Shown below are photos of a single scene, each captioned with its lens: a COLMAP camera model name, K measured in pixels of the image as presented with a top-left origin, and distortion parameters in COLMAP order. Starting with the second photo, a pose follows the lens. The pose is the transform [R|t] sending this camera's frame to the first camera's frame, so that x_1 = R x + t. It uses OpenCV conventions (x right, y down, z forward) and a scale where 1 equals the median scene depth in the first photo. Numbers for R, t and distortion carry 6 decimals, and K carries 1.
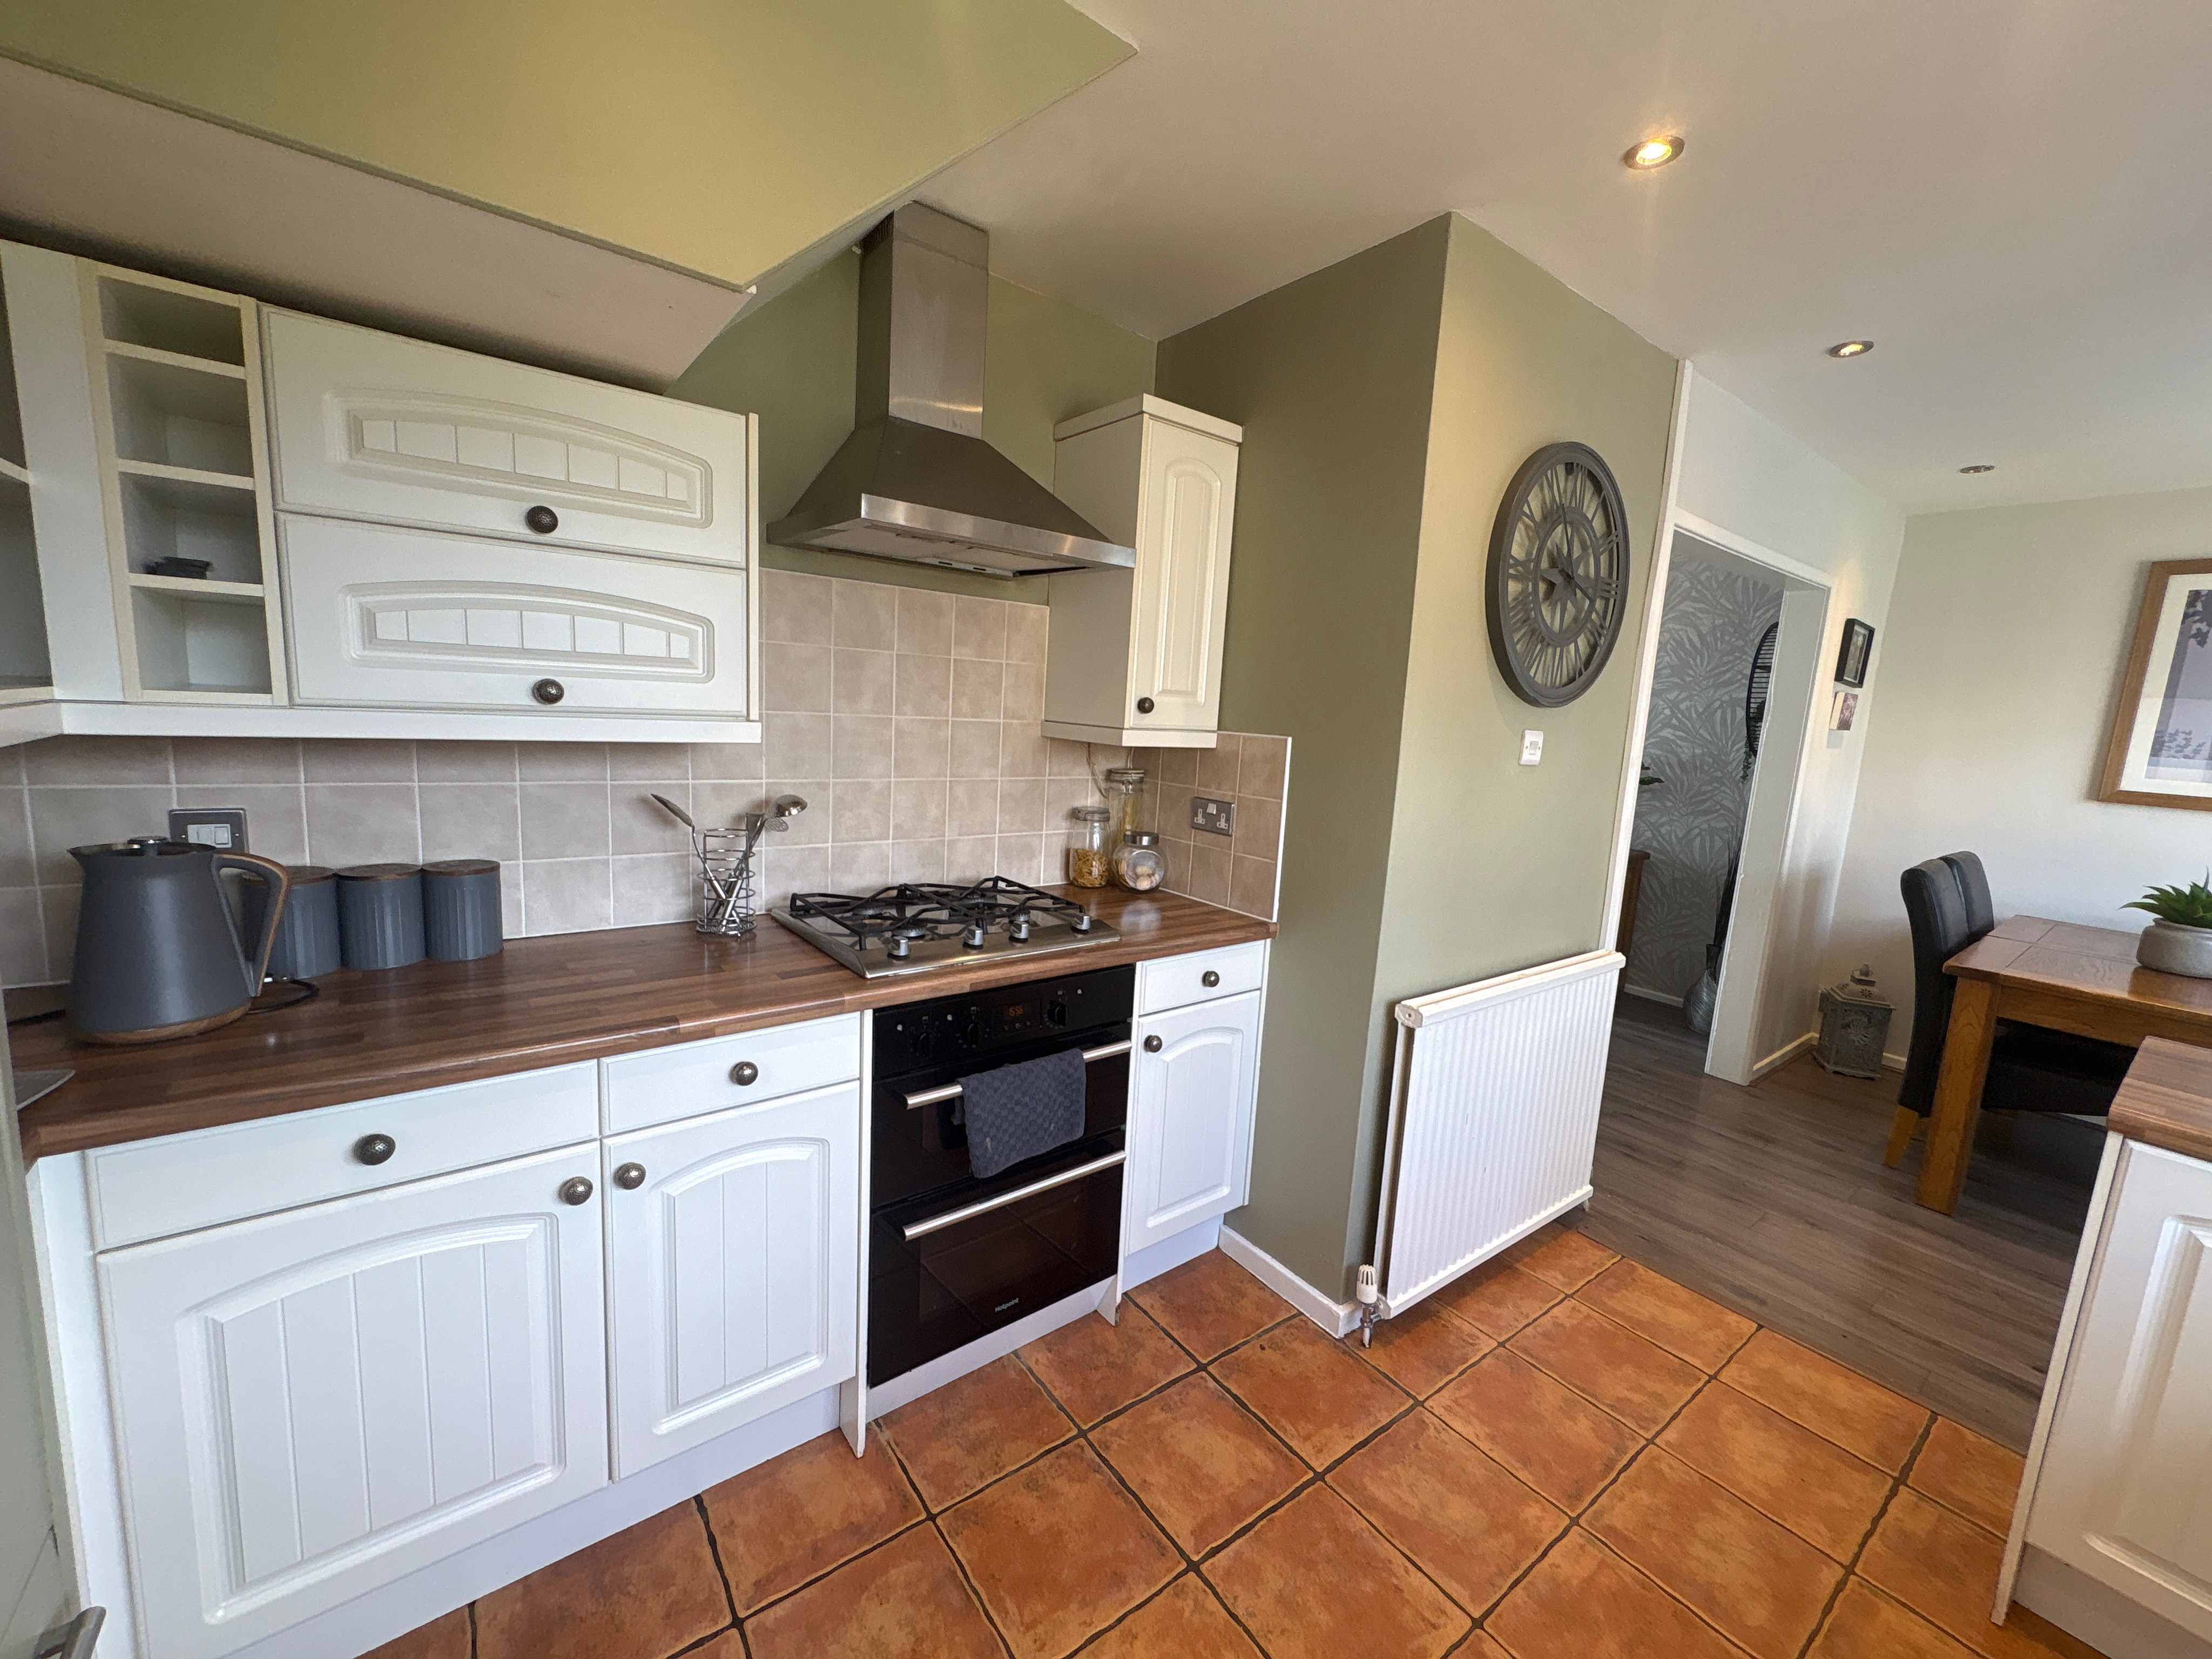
lens RADIAL K [[882.7, 0, 1111.0], [0, 882.7, 829.6], [0, 0, 1]] dist [0.002648, -0.000177]
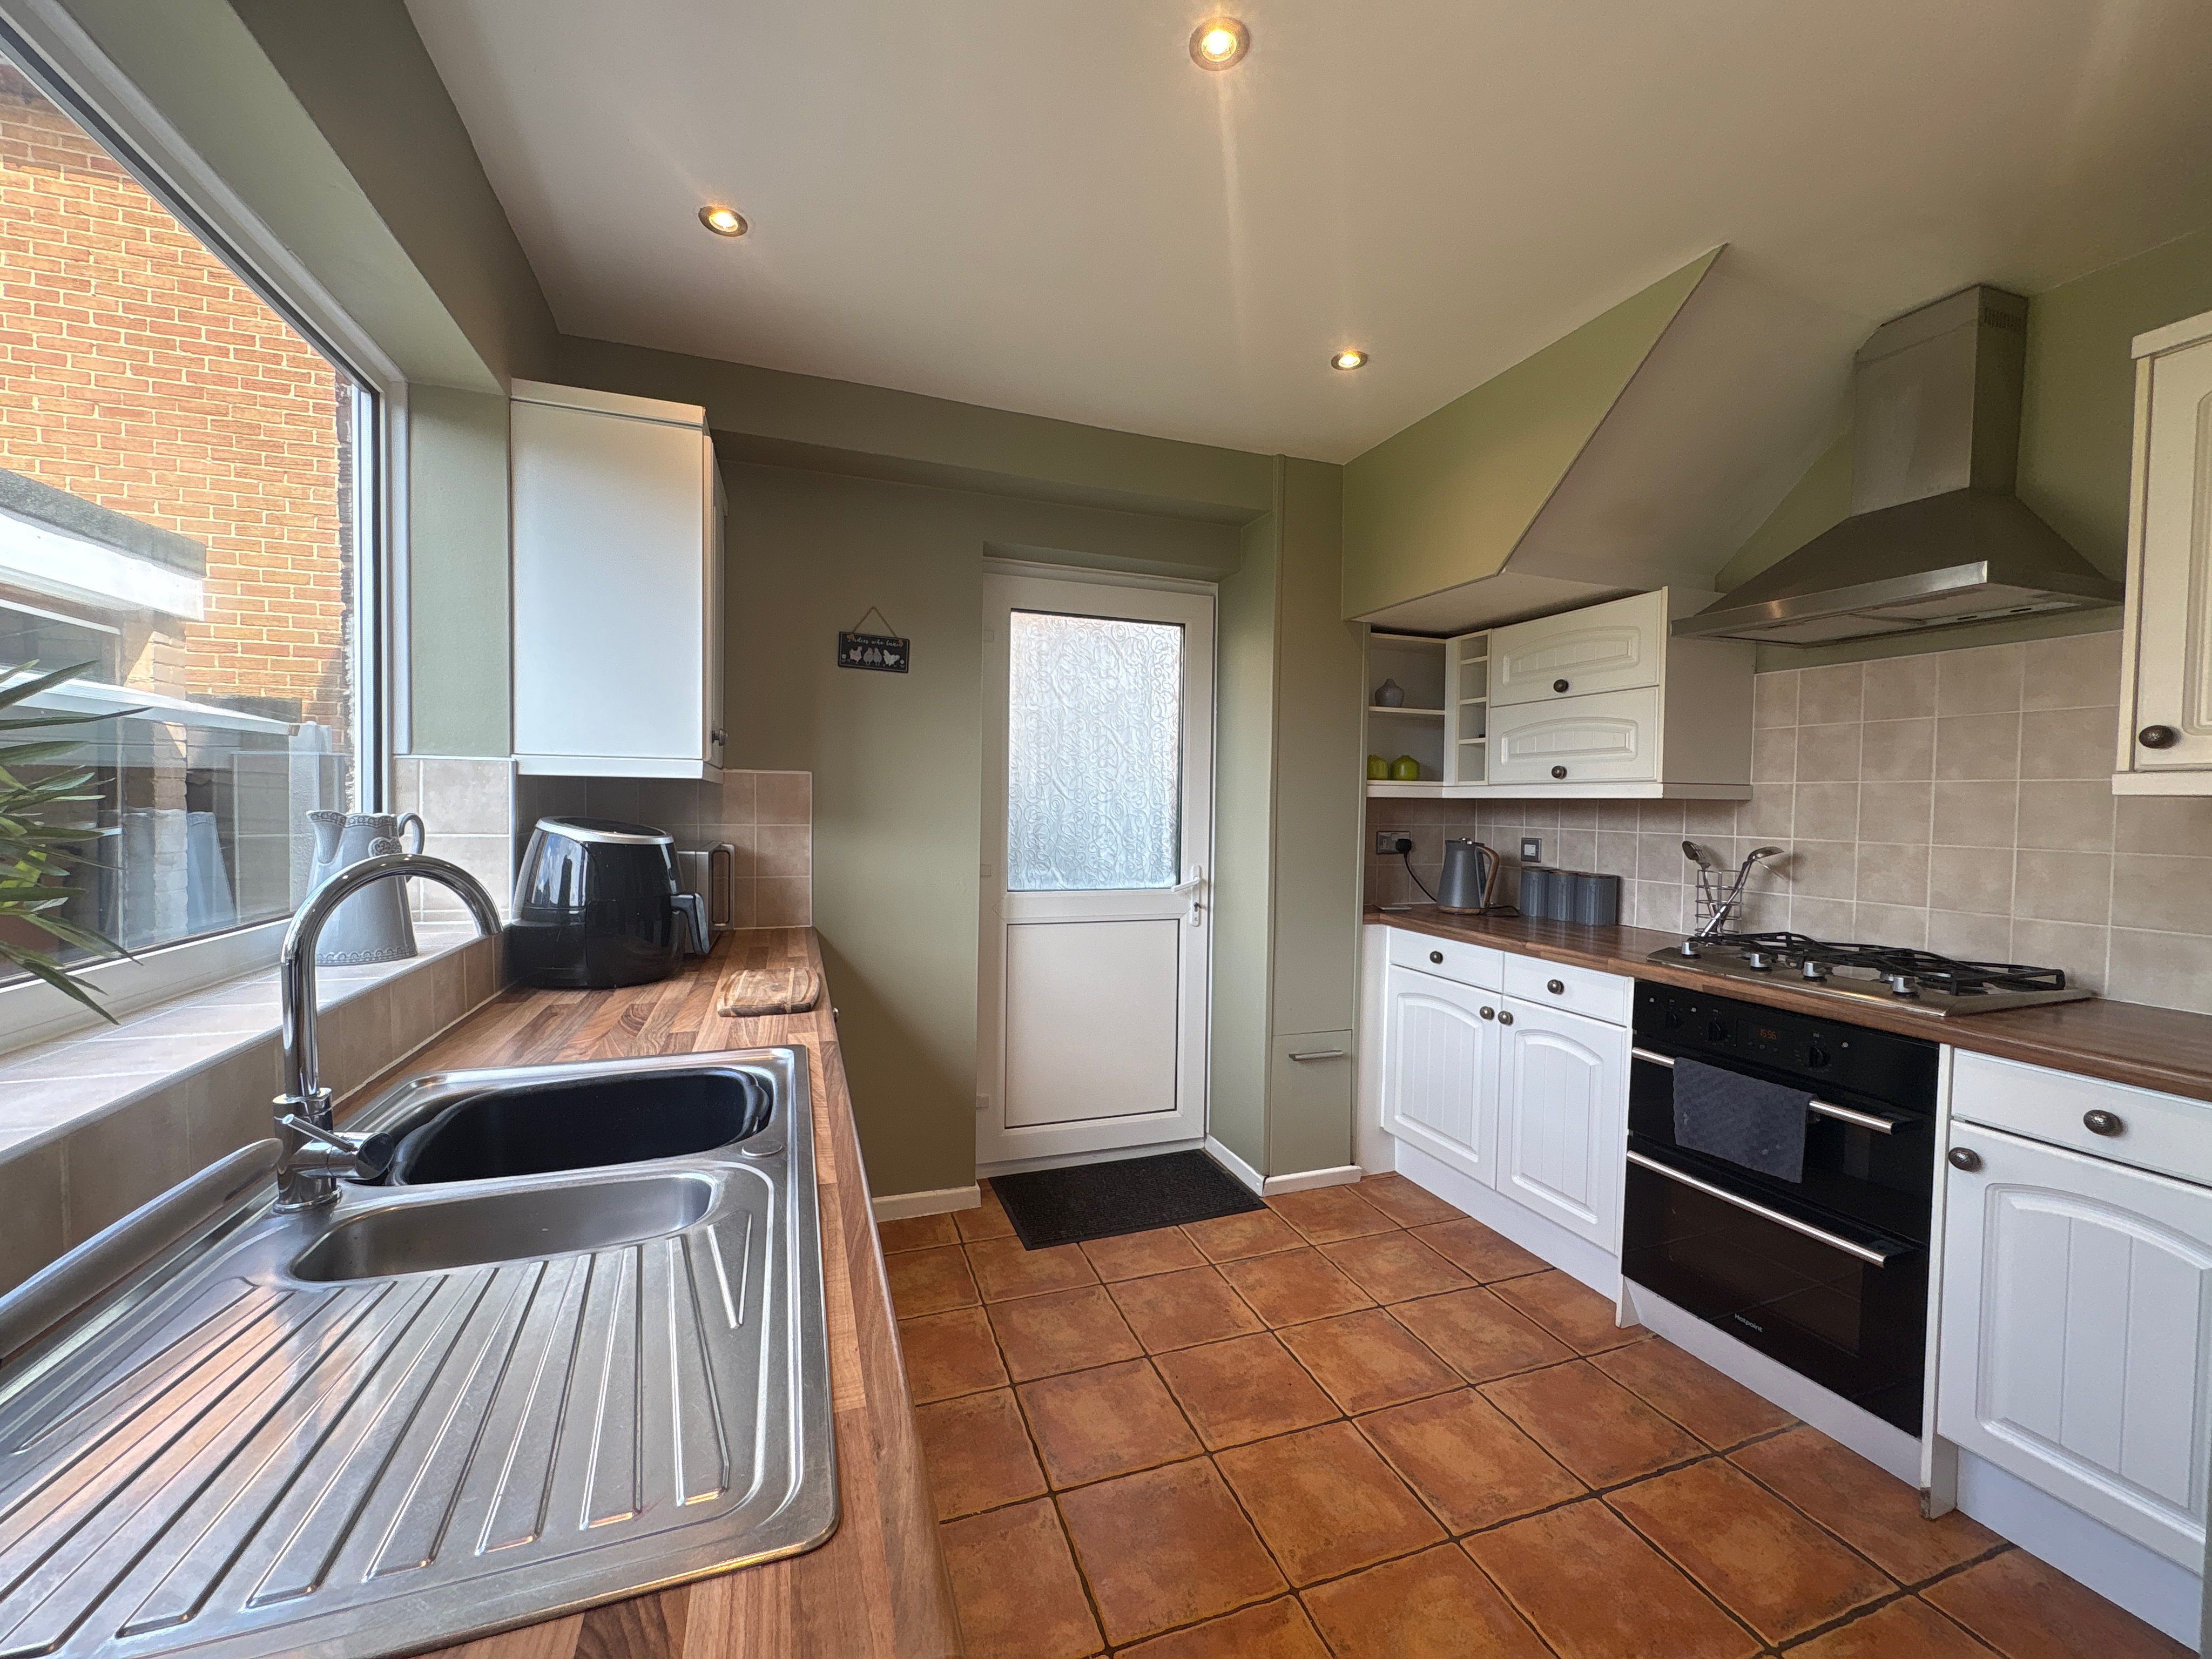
lens RADIAL K [[882.7, 0, 1105.6], [0, 882.7, 825.6], [0, 0, 1]] dist [0.002648, -0.000177]
pose [[-0.294803, -0.032717, -0.954998, 1.249819], [-0.168211, 0.985584, 0.018161, 0.075527], [0.940636, 0.165995, -0.296057, 0.554461]]
